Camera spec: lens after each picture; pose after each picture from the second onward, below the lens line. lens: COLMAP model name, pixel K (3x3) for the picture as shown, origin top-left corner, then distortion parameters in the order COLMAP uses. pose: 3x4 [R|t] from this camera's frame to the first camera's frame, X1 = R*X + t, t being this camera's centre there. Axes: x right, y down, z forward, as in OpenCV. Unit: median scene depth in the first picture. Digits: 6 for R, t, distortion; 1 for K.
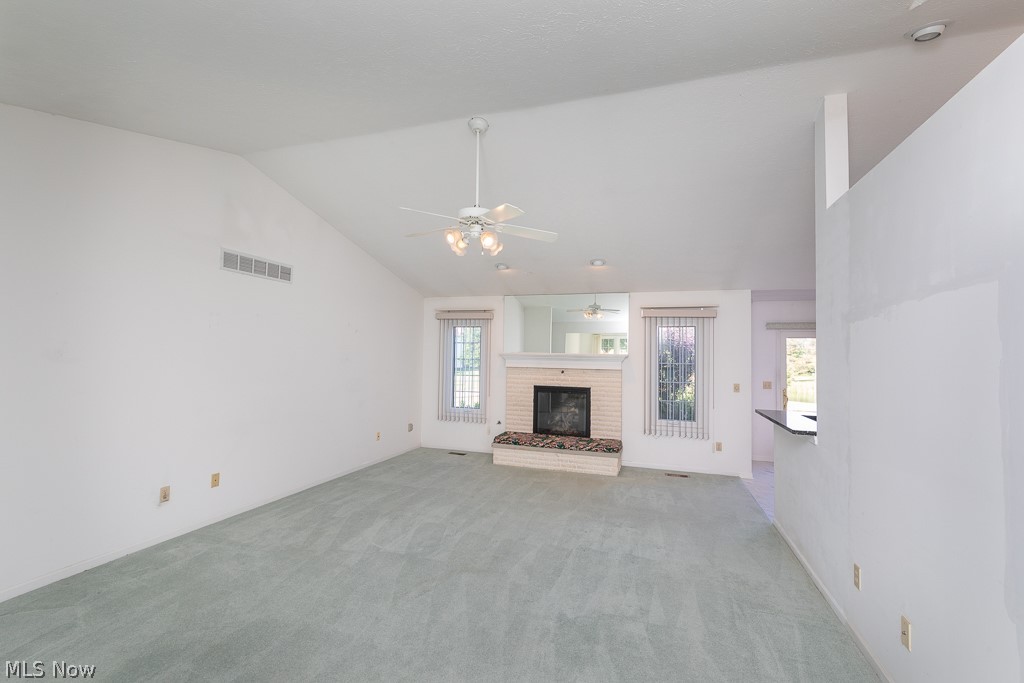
lens RADIAL K [[436.5, 0, 517.6], [0, 436.5, 343.9], [0, 0, 1]] dist [-0.000549, 0.000283]
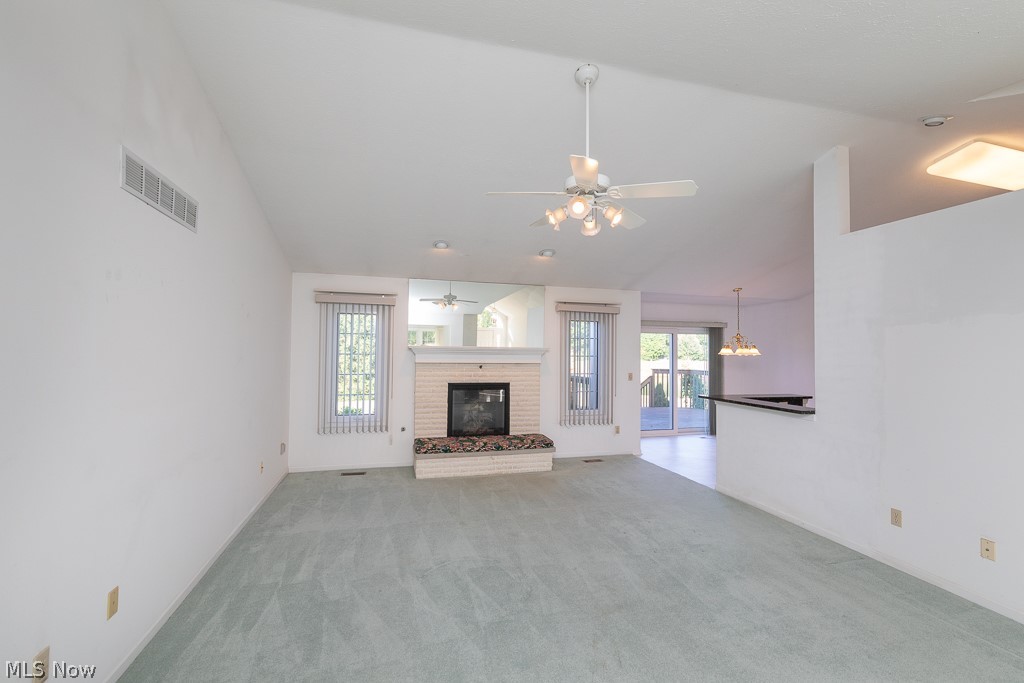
lens RADIAL K [[436.5, 0, 508.7], [0, 436.5, 342.3], [0, 0, 1]] dist [-0.000549, 0.000283]
pose [[0.841306, 0.001174, 0.540557, -0.357618], [-0.012115, 0.999787, 0.016683, -0.003800], [-0.540423, -0.020585, 0.841142, 0.201708]]
